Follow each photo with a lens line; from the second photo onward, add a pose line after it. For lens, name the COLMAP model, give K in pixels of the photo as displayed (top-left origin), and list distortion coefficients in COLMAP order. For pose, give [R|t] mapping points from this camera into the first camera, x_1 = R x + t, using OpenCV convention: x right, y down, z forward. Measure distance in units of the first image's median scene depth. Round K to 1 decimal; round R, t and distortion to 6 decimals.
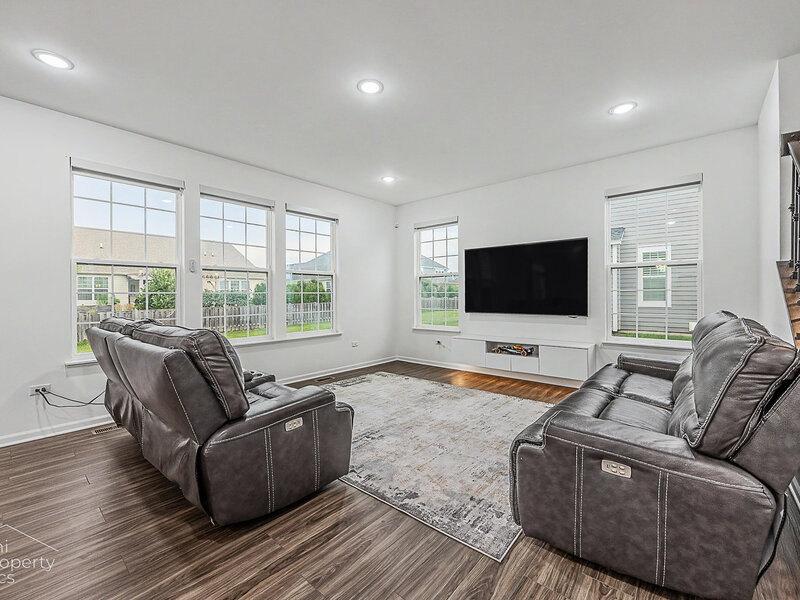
lens RADIAL K [[344.2, 0, 402.0], [0, 344.2, 301.4], [0, 0, 1]] dist [-0.000387, 0.000739]
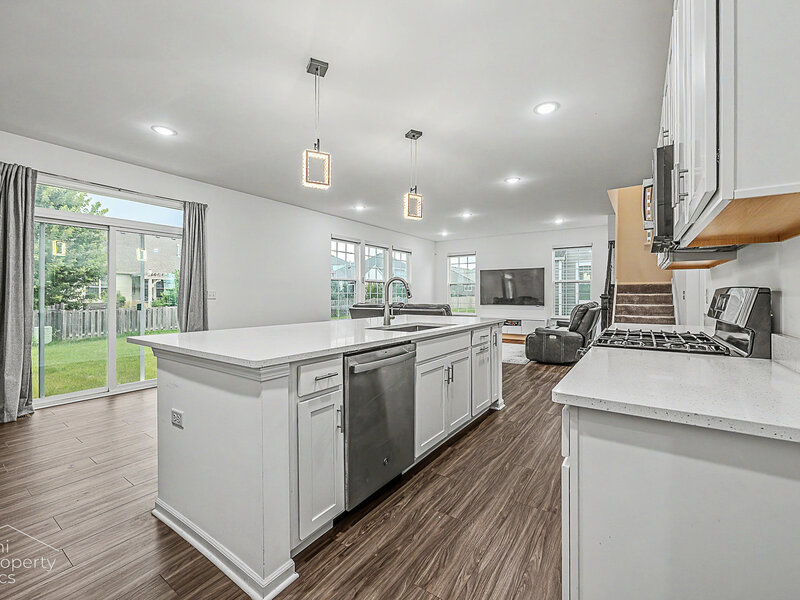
lens RADIAL K [[344.2, 0, 393.3], [0, 344.2, 298.2], [0, 0, 1]] dist [-0.000387, 0.000739]
pose [[0.996078, 0.007922, 0.088121, -0.430837], [-0.007083, 0.999927, -0.009829, 0.019918], [-0.088192, 0.009166, 0.996061, -0.769951]]
